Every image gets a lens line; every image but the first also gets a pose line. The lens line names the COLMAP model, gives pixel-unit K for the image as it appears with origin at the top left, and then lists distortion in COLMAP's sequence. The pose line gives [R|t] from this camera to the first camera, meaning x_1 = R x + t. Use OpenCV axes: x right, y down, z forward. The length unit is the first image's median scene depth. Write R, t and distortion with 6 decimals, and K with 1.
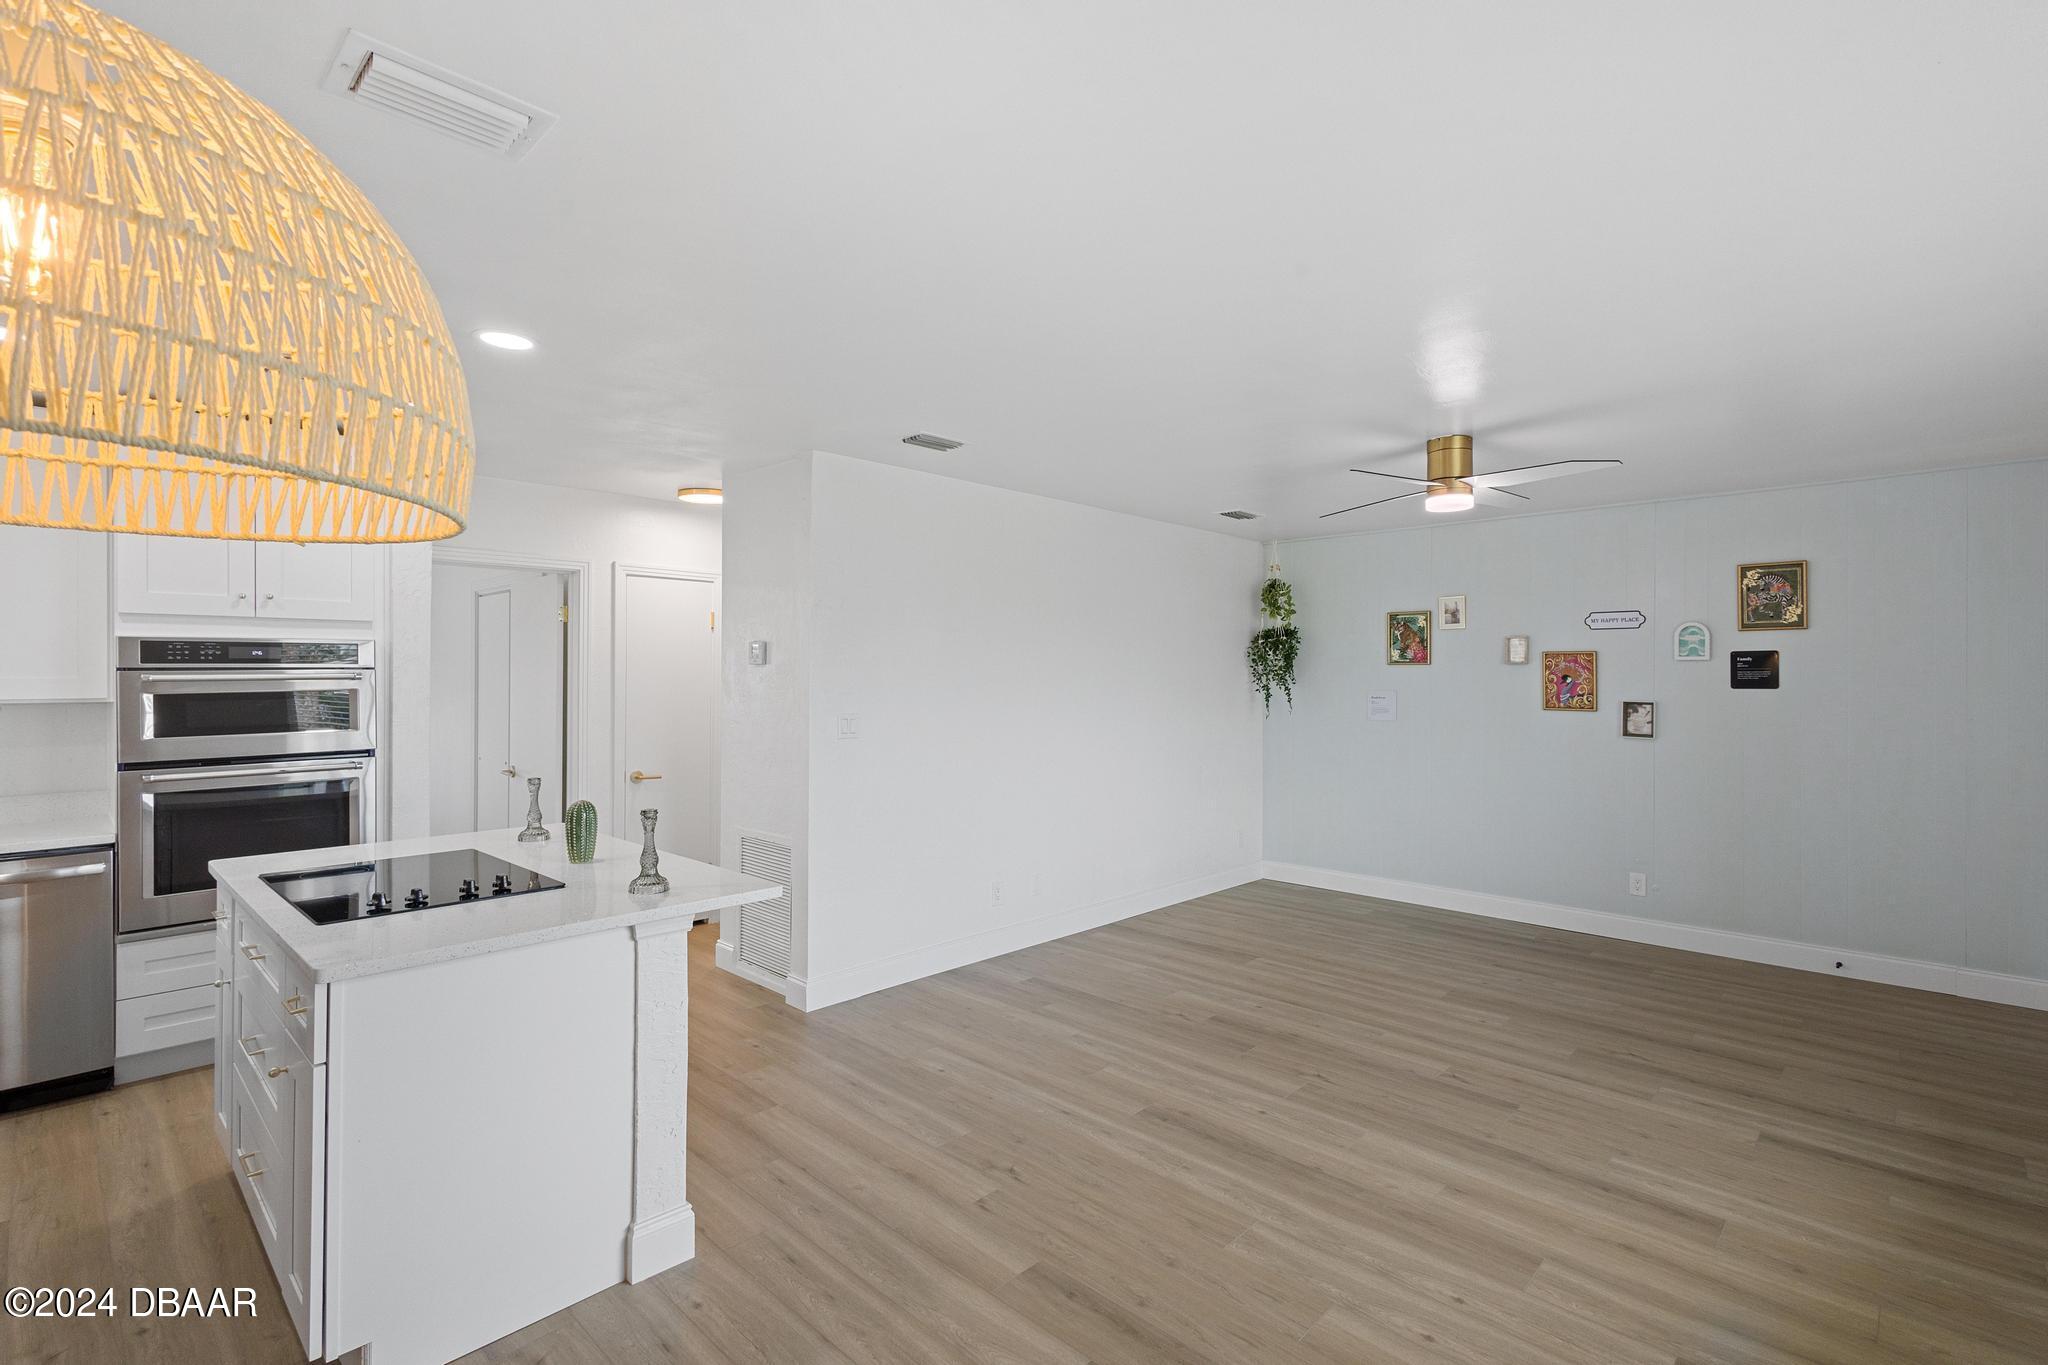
lens RADIAL K [[941.4, 0, 1021.0], [0, 941.4, 680.0], [0, 0, 1]] dist [0.005789, 0.000376]
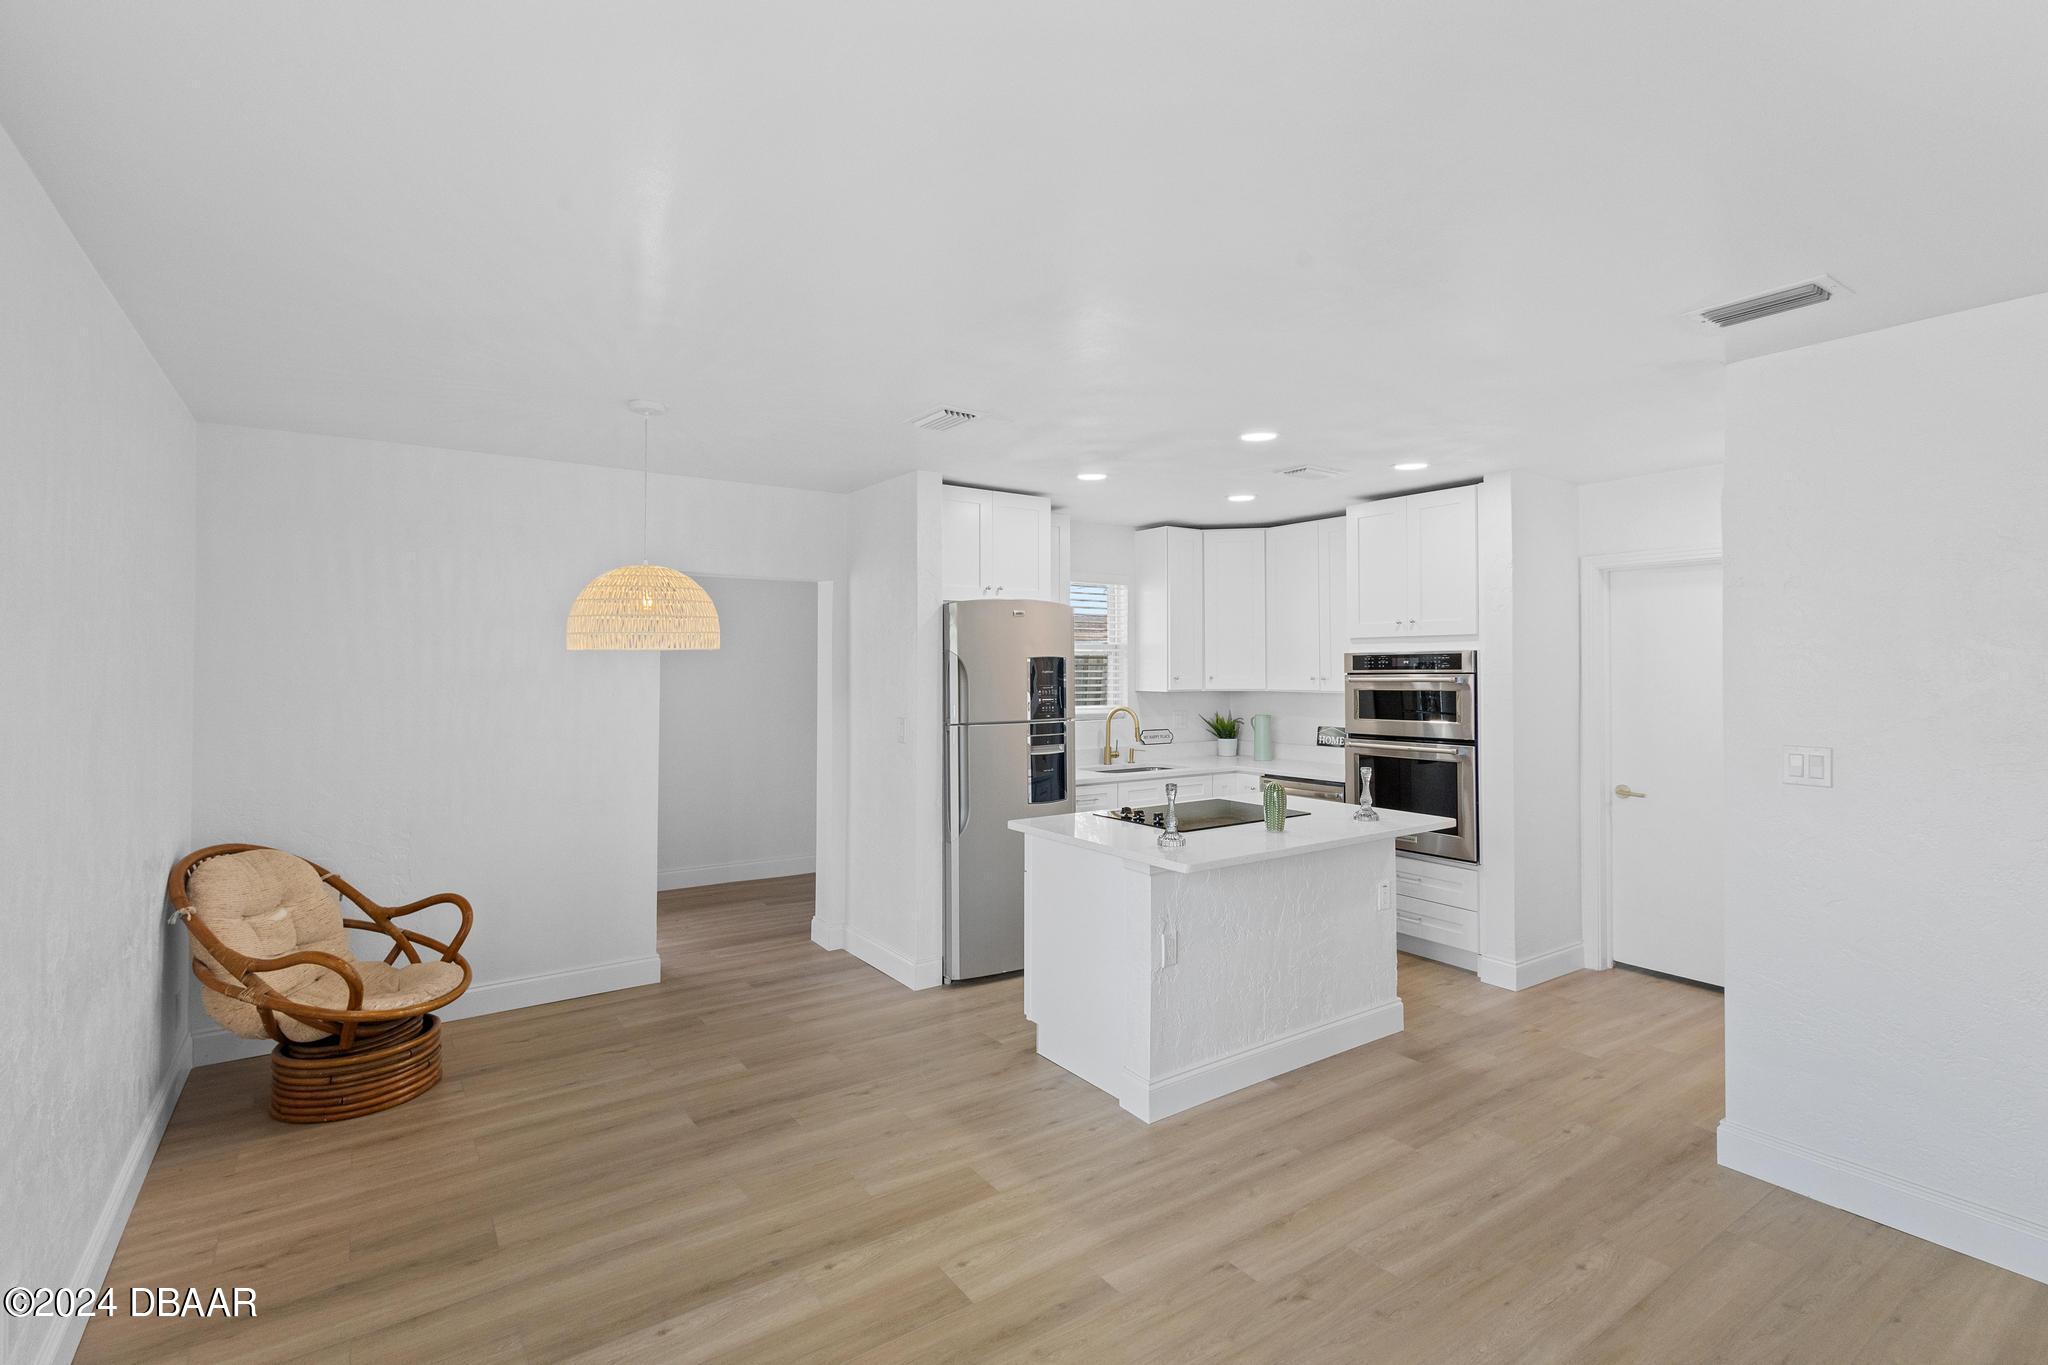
lens RADIAL K [[953.1, 0, 1022.2], [0, 953.1, 655.1], [0, 0, 1]] dist [0.006159, 0.000132]
pose [[-0.196970, -0.013262, -0.980320, 0.607429], [-0.003706, 0.999911, -0.012782, -0.017458], [0.980402, 0.001116, -0.197002, 0.655889]]
